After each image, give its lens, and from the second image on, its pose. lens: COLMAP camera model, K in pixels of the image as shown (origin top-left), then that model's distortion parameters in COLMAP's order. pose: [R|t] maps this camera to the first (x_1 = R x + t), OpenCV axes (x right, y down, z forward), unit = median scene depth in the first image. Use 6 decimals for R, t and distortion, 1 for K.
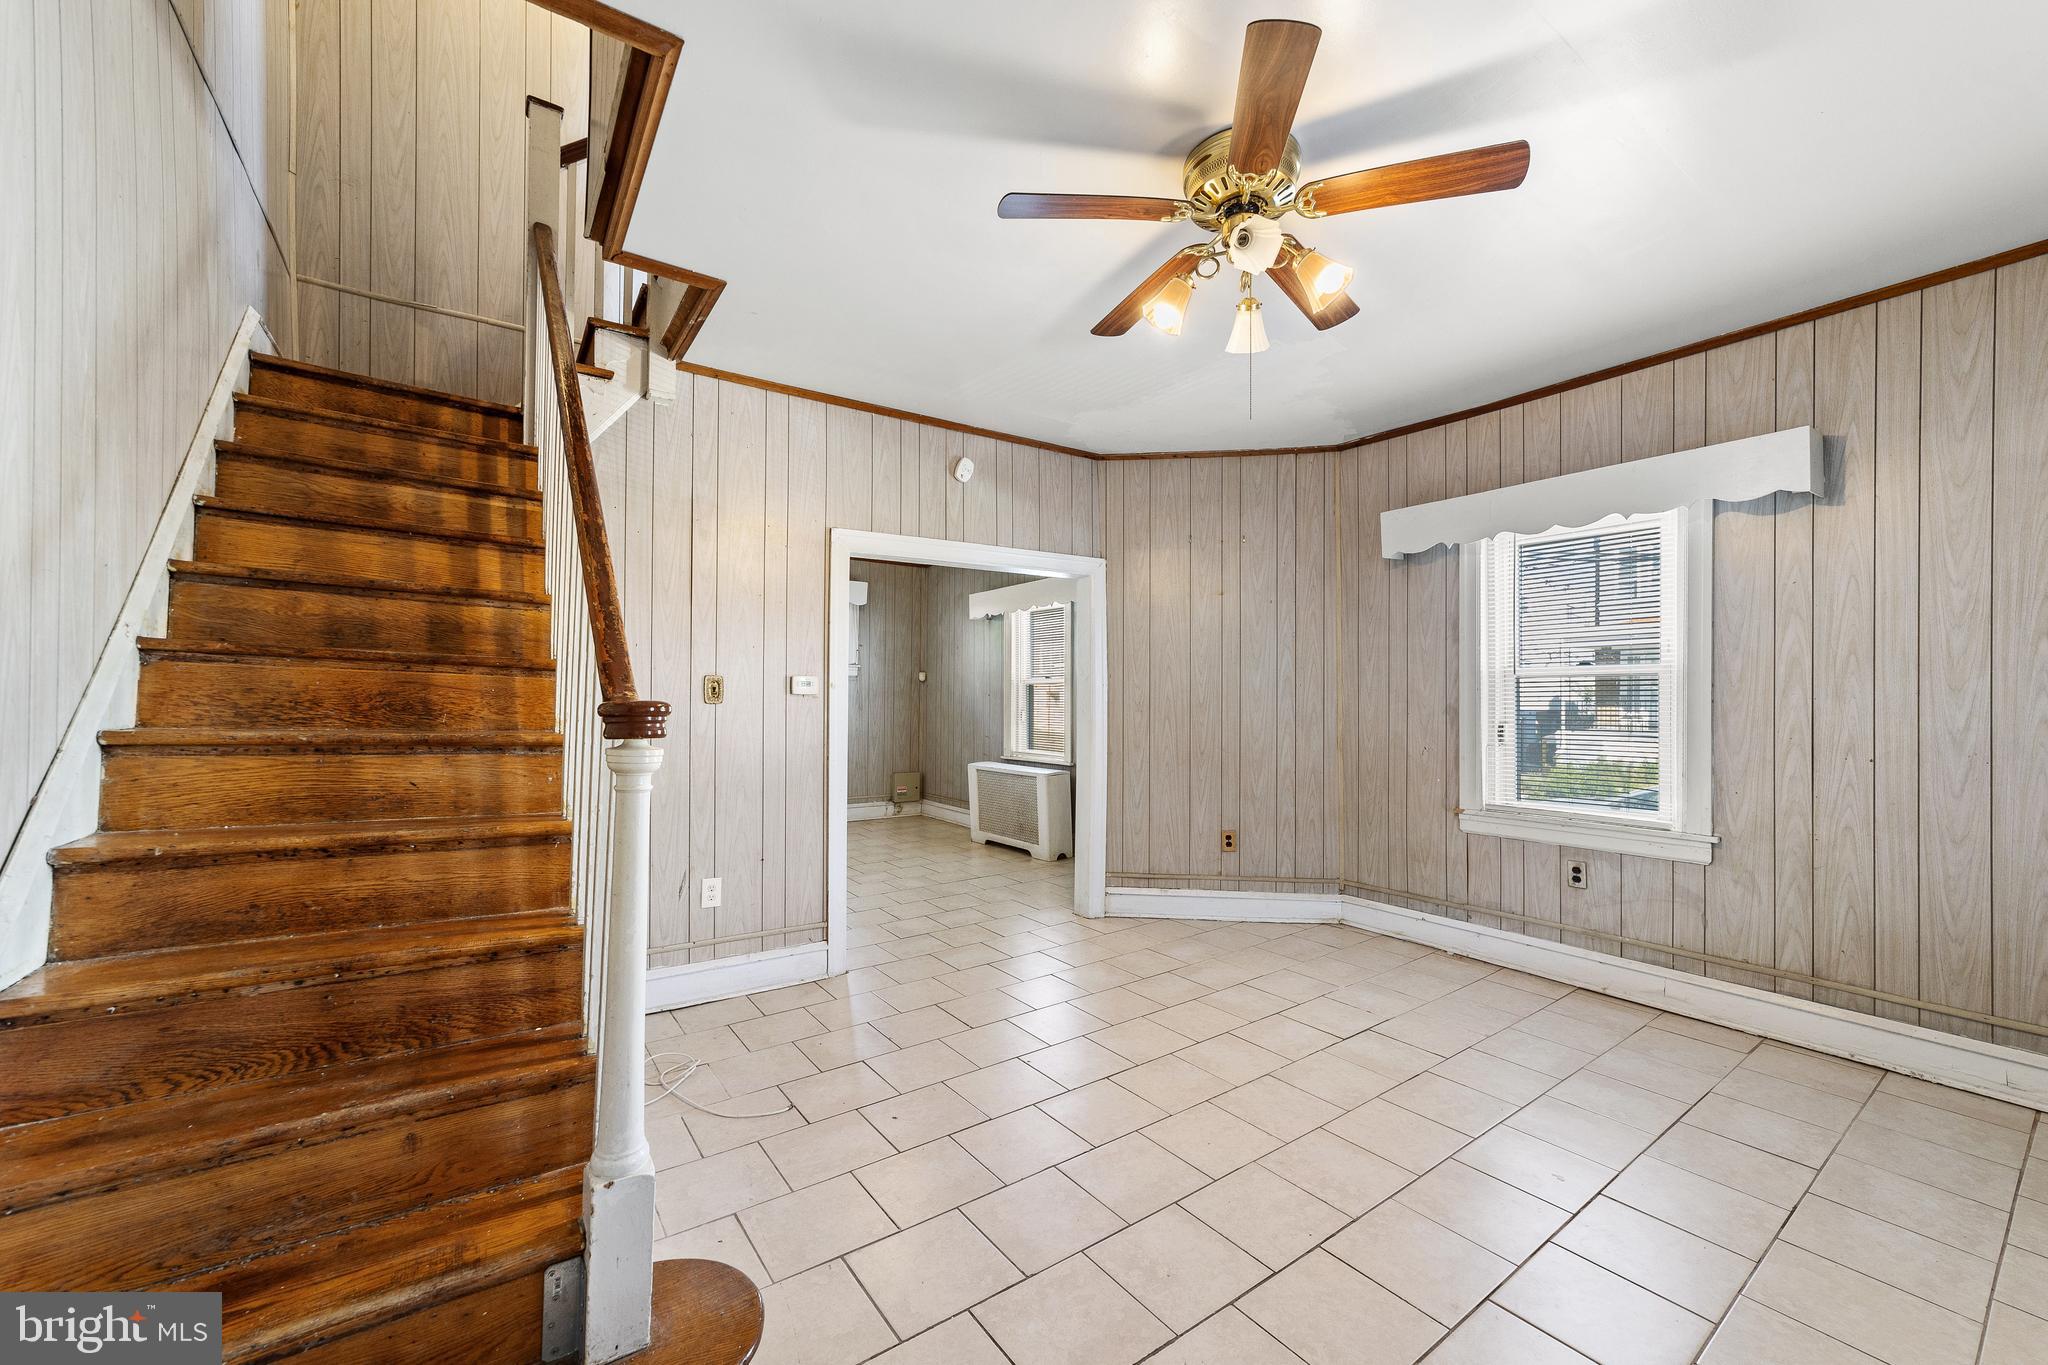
lens RADIAL K [[796.5, 0, 1024.8], [0, 796.5, 690.5], [0, 0, 1]] dist [-0.011891, 0.005396]
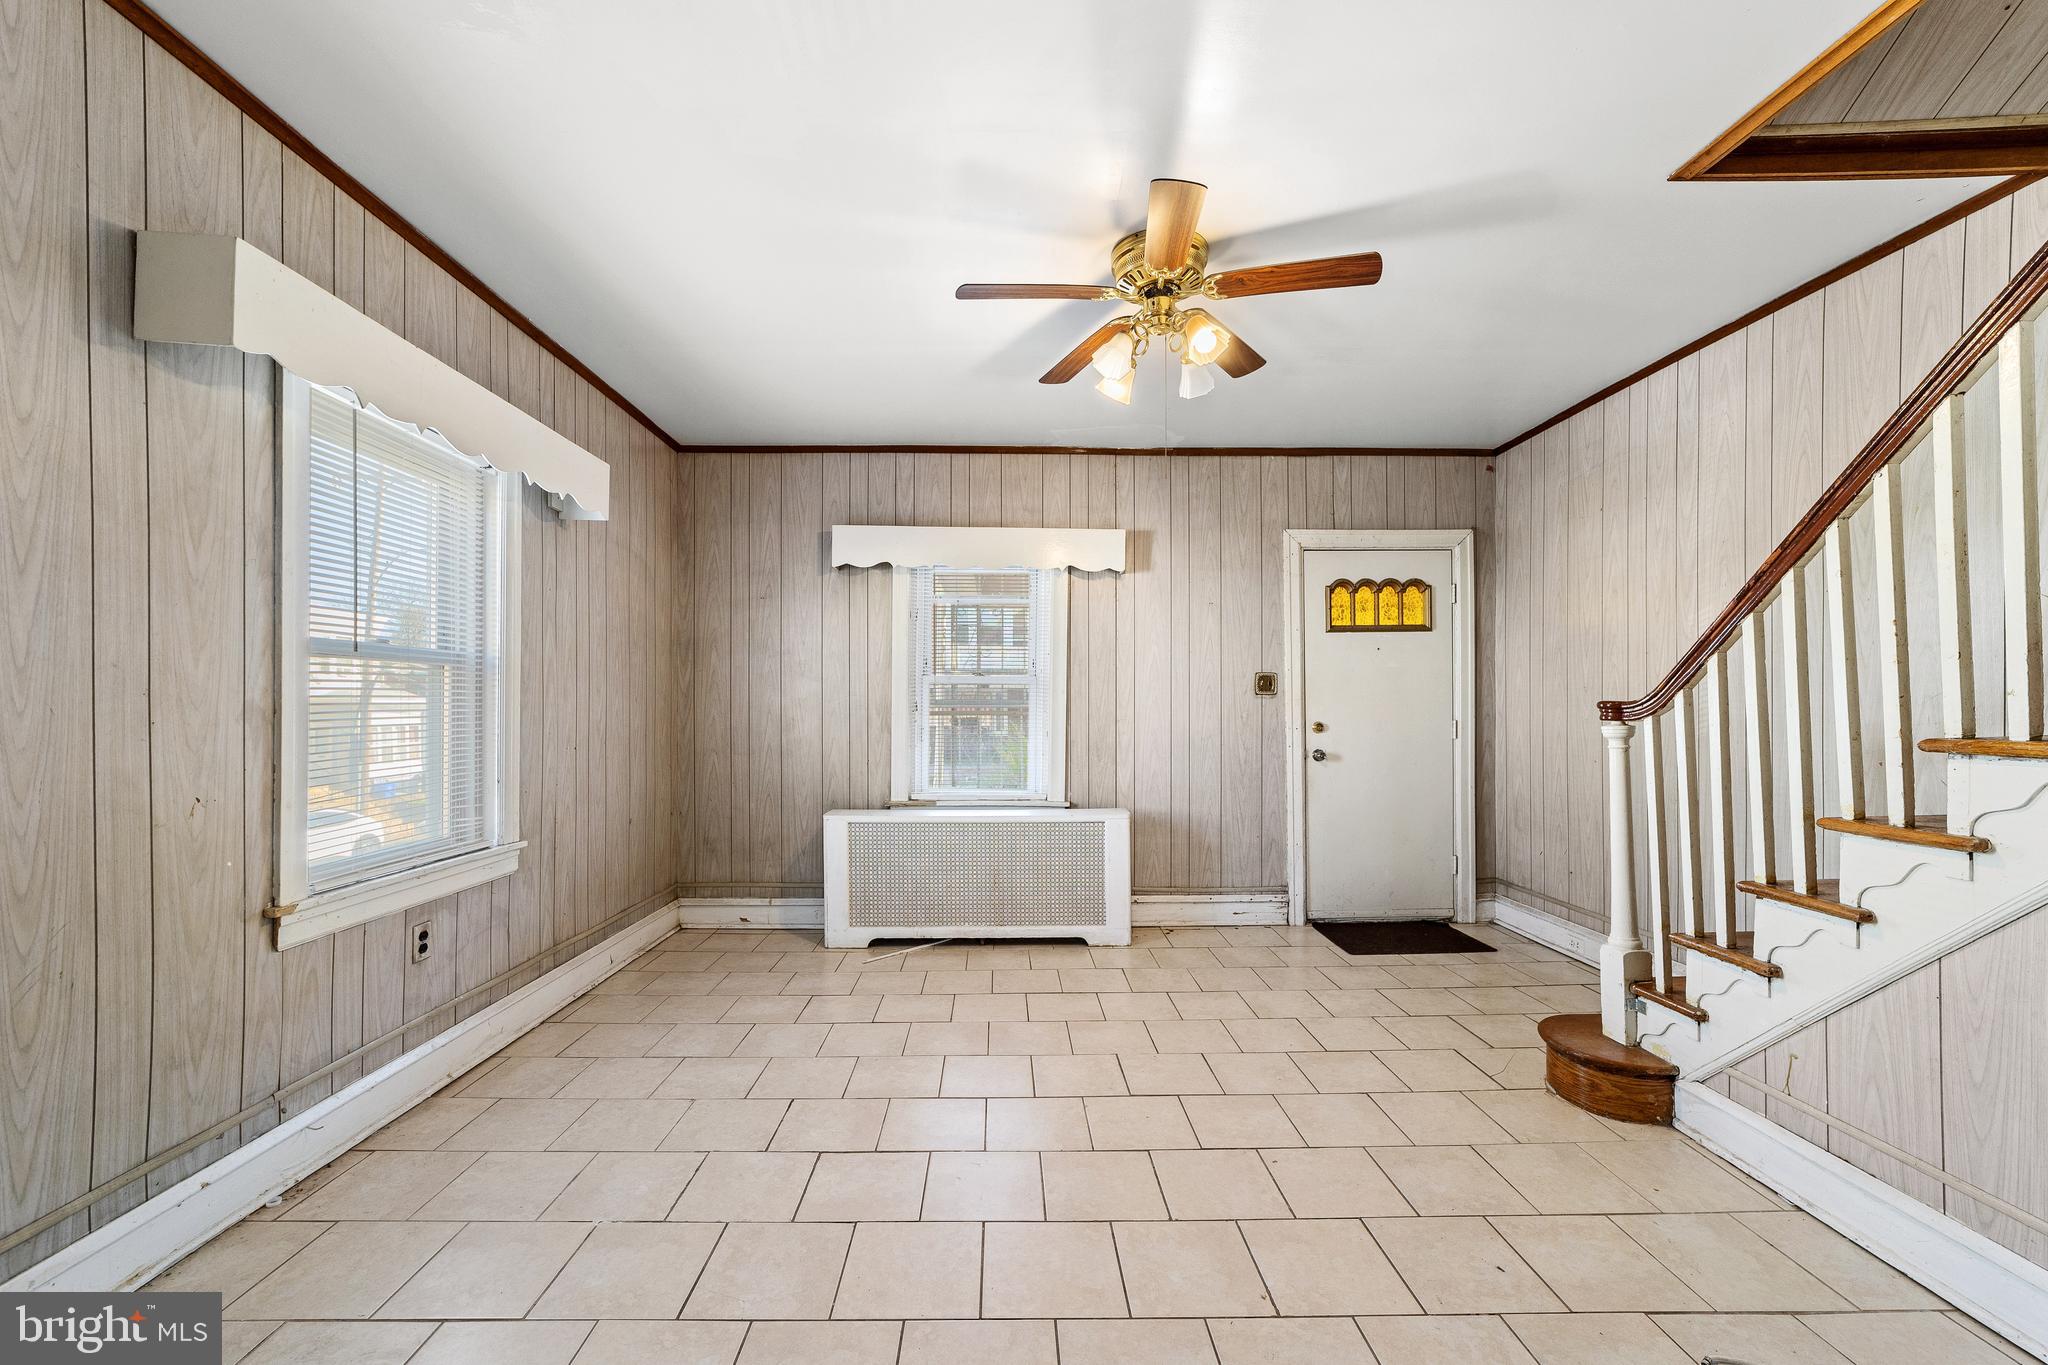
lens RADIAL K [[796.5, 0, 1013.8], [0, 796.5, 722.8], [0, 0, 1]] dist [-0.011891, 0.005396]
pose [[-0.826218, -0.009560, 0.563269, -0.140463], [-0.005099, 0.999942, 0.009492, 0.026890], [-0.563327, 0.004970, -0.826219, 1.312068]]
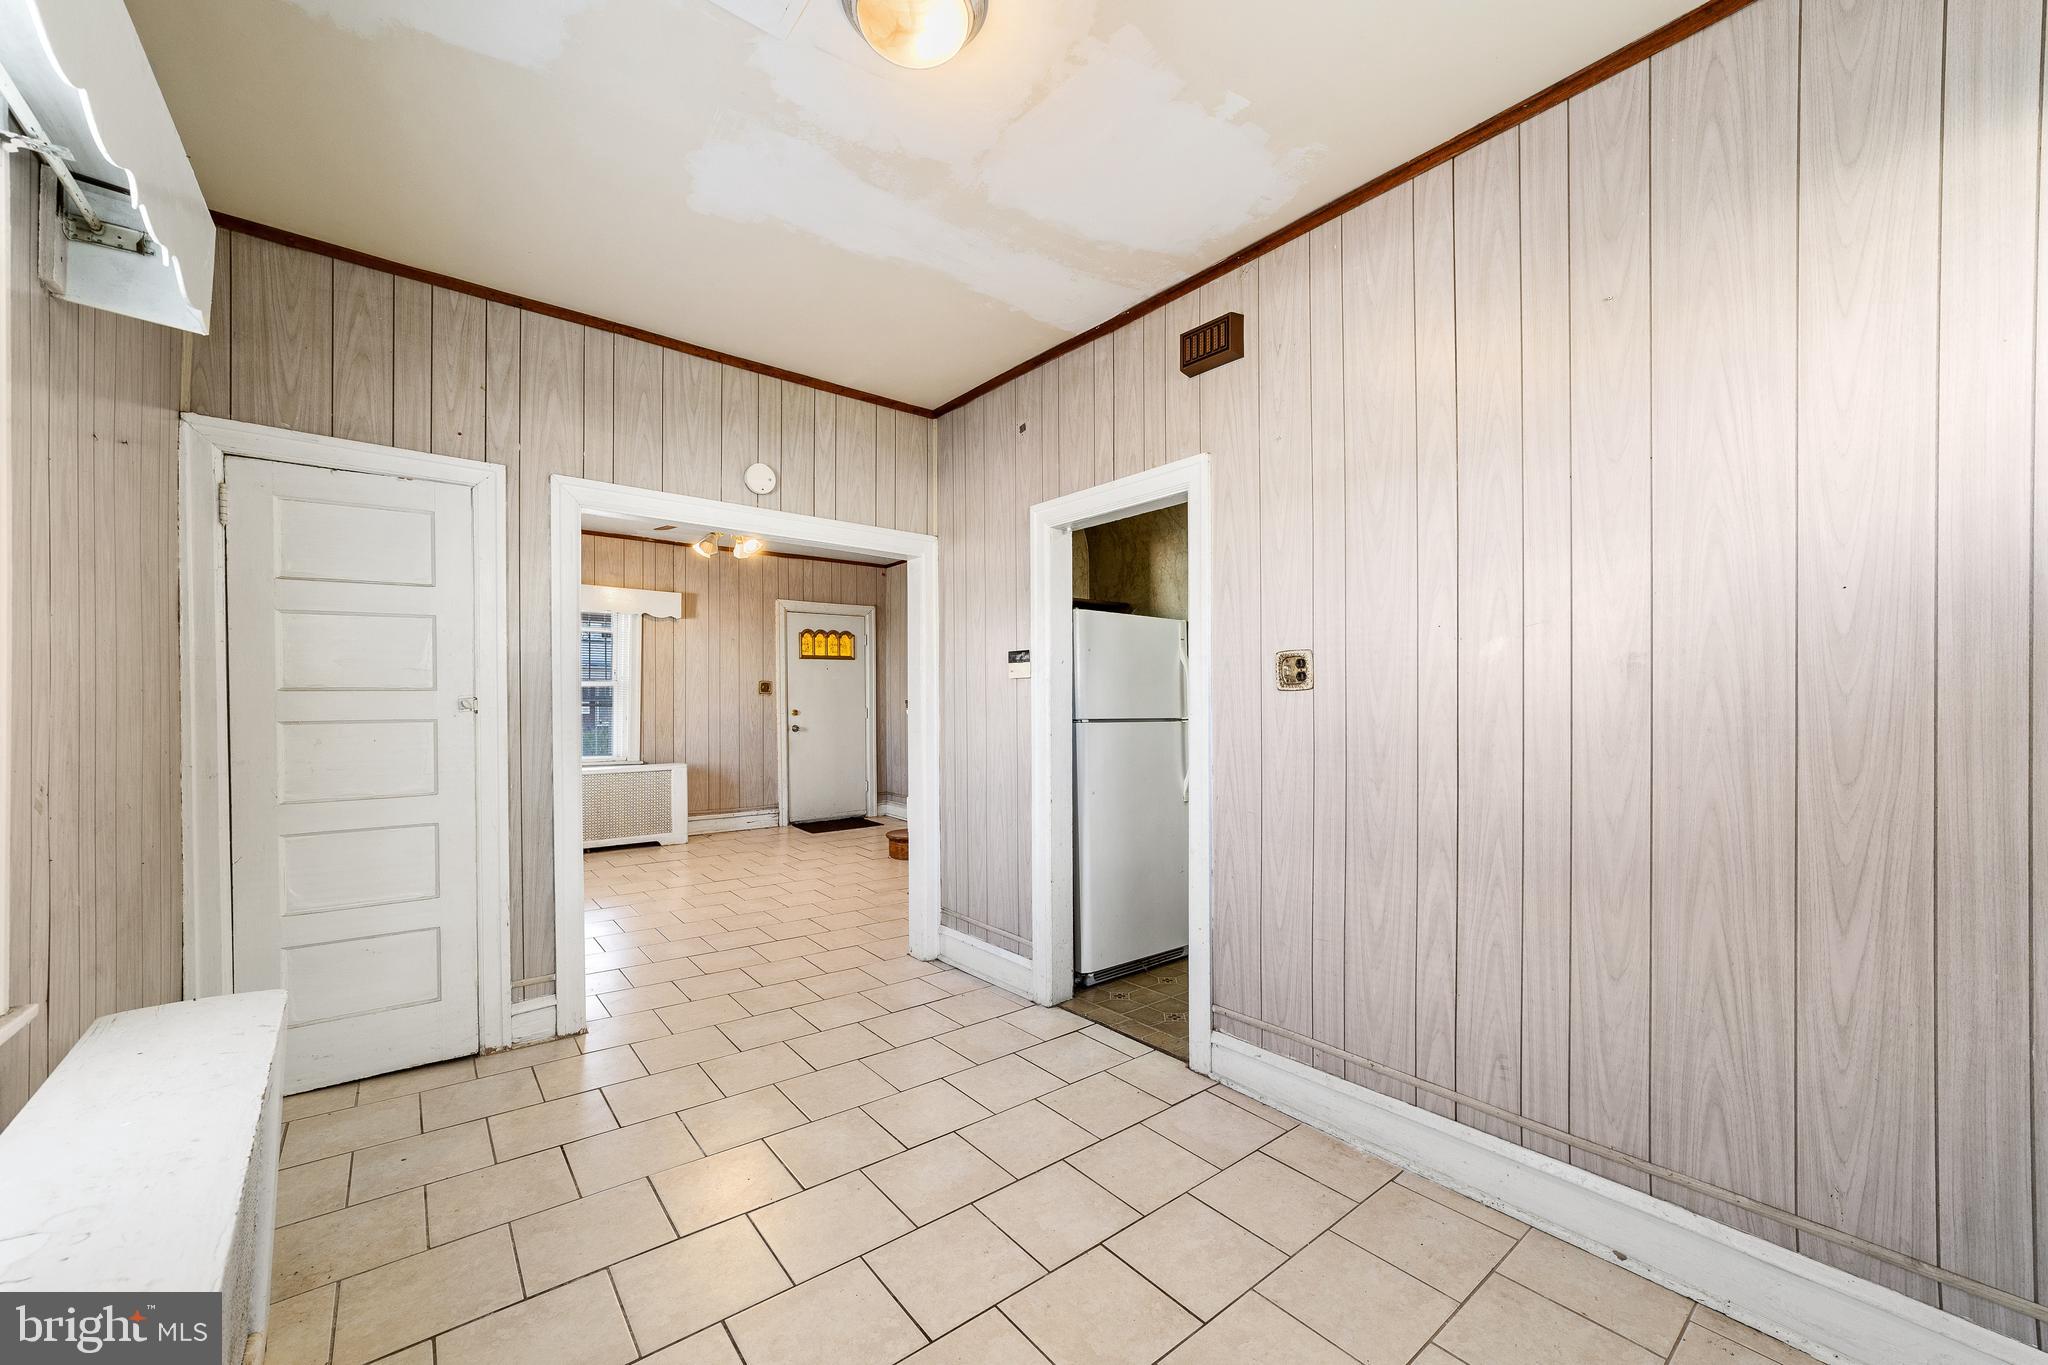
lens RADIAL K [[796.5, 0, 1036.4], [0, 796.5, 698.4], [0, 0, 1]] dist [-0.011891, 0.005396]
pose [[-0.997264, -0.004560, -0.073788, -0.203204], [-0.004144, 0.999975, -0.005790, 0.022799], [0.073813, -0.005468, -0.997257, 1.615713]]
